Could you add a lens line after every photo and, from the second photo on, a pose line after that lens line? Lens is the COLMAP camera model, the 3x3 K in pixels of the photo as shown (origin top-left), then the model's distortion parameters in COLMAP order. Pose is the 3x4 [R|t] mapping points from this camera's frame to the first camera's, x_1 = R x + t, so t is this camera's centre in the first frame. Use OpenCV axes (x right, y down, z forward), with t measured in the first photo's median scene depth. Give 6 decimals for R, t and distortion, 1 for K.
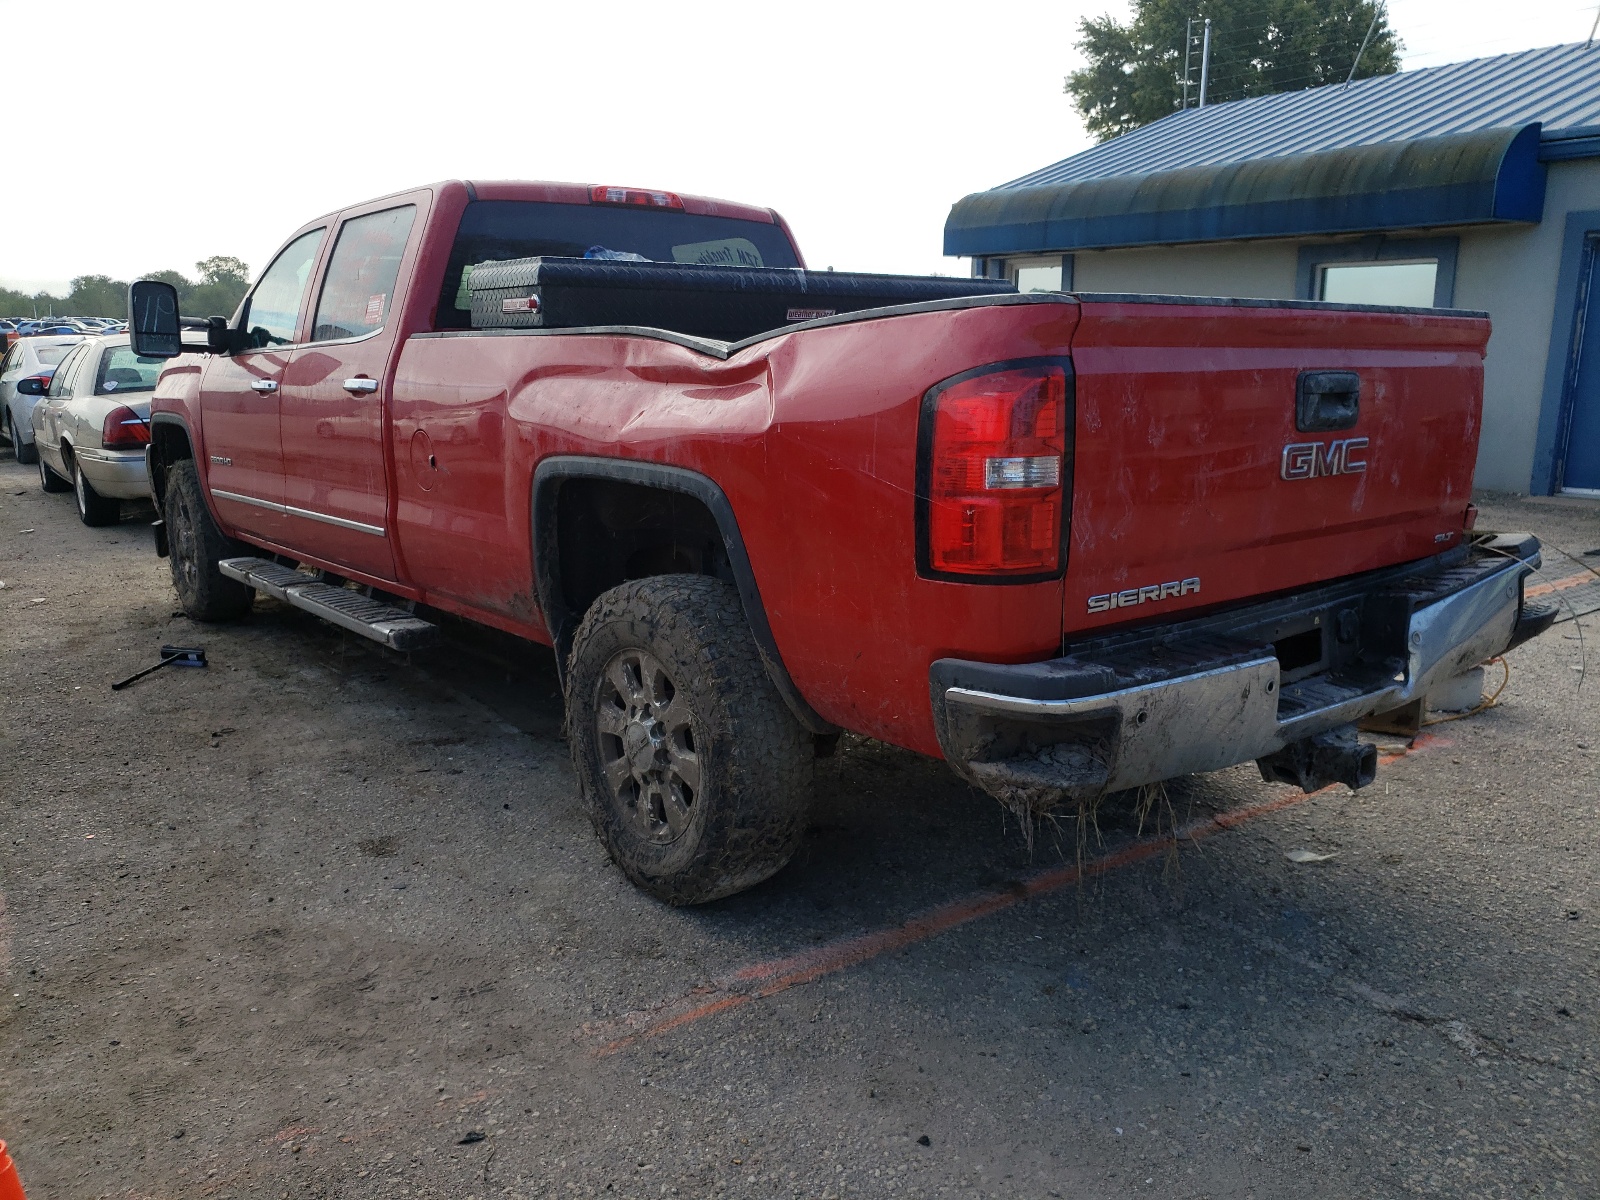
lens RADIAL K [[1294.1, 0, 800.0], [0, 1294.1, 600.0], [0, 0, 1]] dist [0.050885, 0.001781]
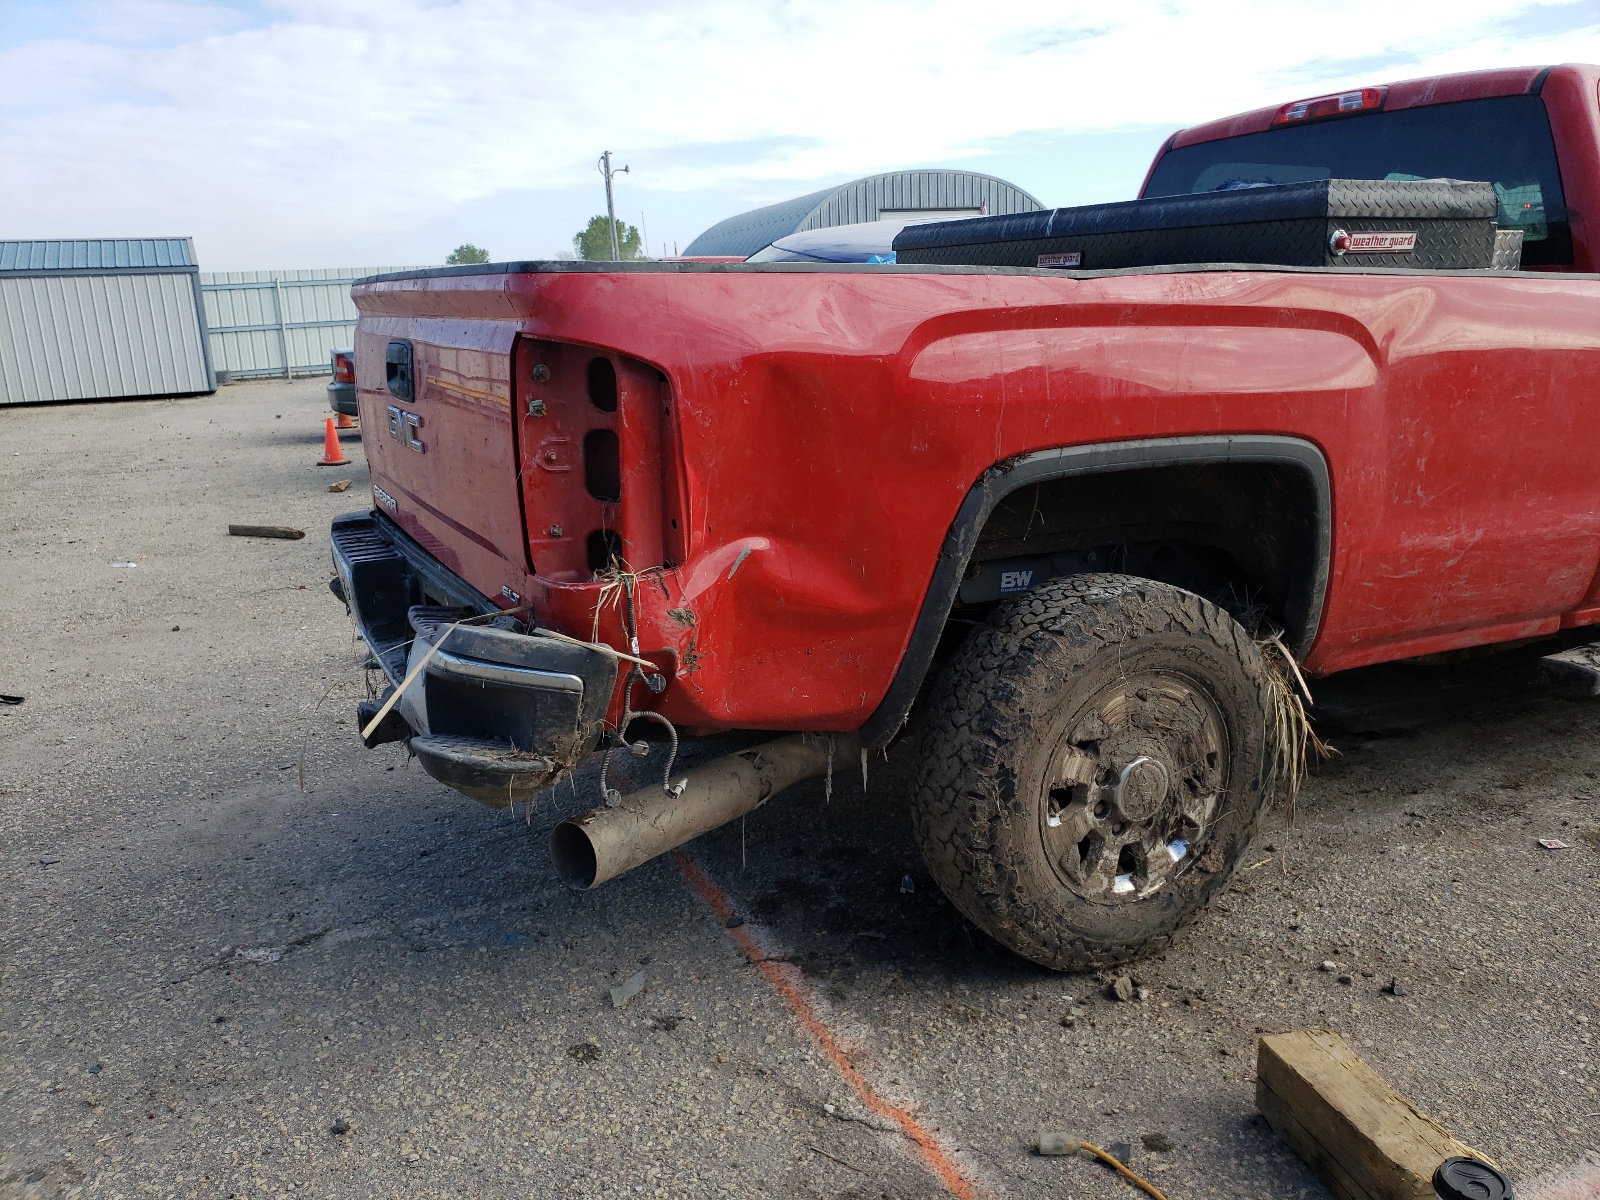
lens RADIAL K [[1241.0, 0, 824.6], [0, 1241.0, 599.6], [0, 0, 1]] dist [-0.007816, 0.045925]
pose [[-0.216565, 0.225731, -0.949813, 0.762664], [-0.167535, 0.949876, 0.263945, -0.171453], [0.961786, 0.216288, -0.167892, 0.907606]]
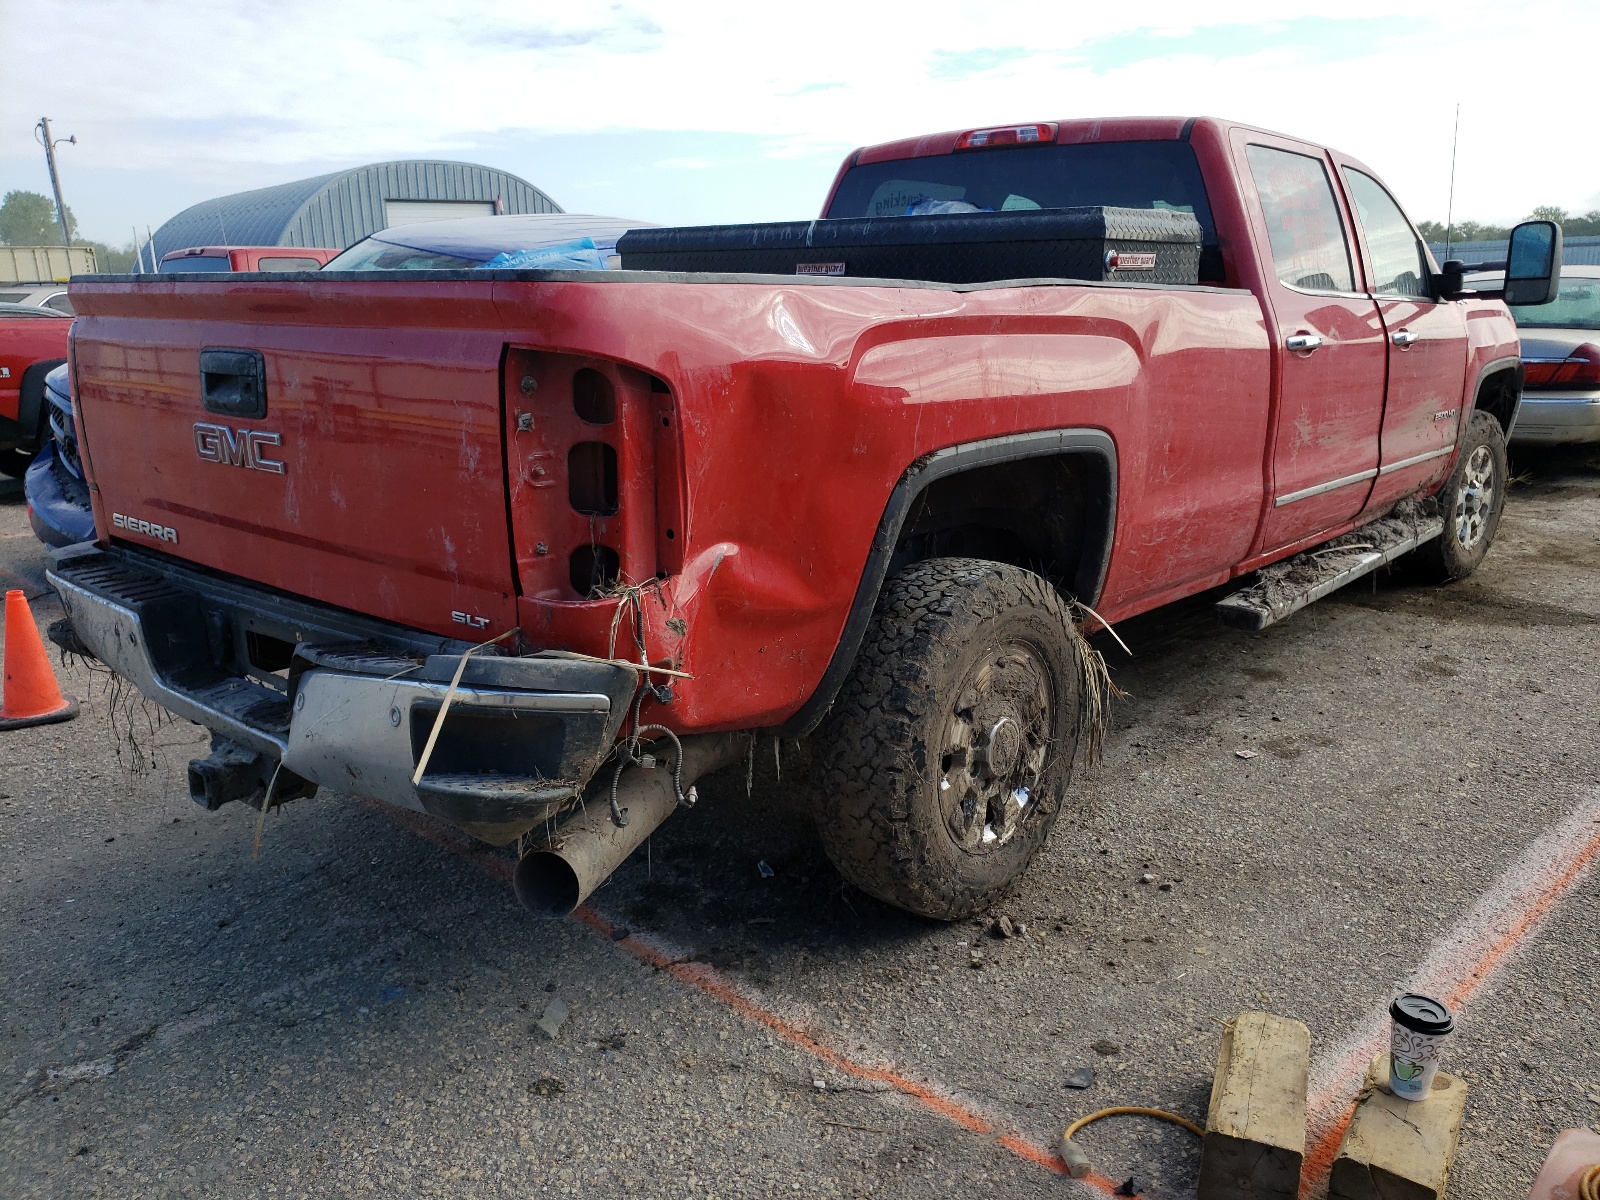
lens RADIAL K [[1229.4, 0, 800.0], [0, 1229.4, 600.0], [0, 0, 1]] dist [0.021396, 0.005147]
pose [[0.158432, 0.232615, -0.959578, 0.781792], [-0.177804, 0.962686, 0.204012, -0.147522], [0.971229, 0.138295, 0.193880, 0.745236]]
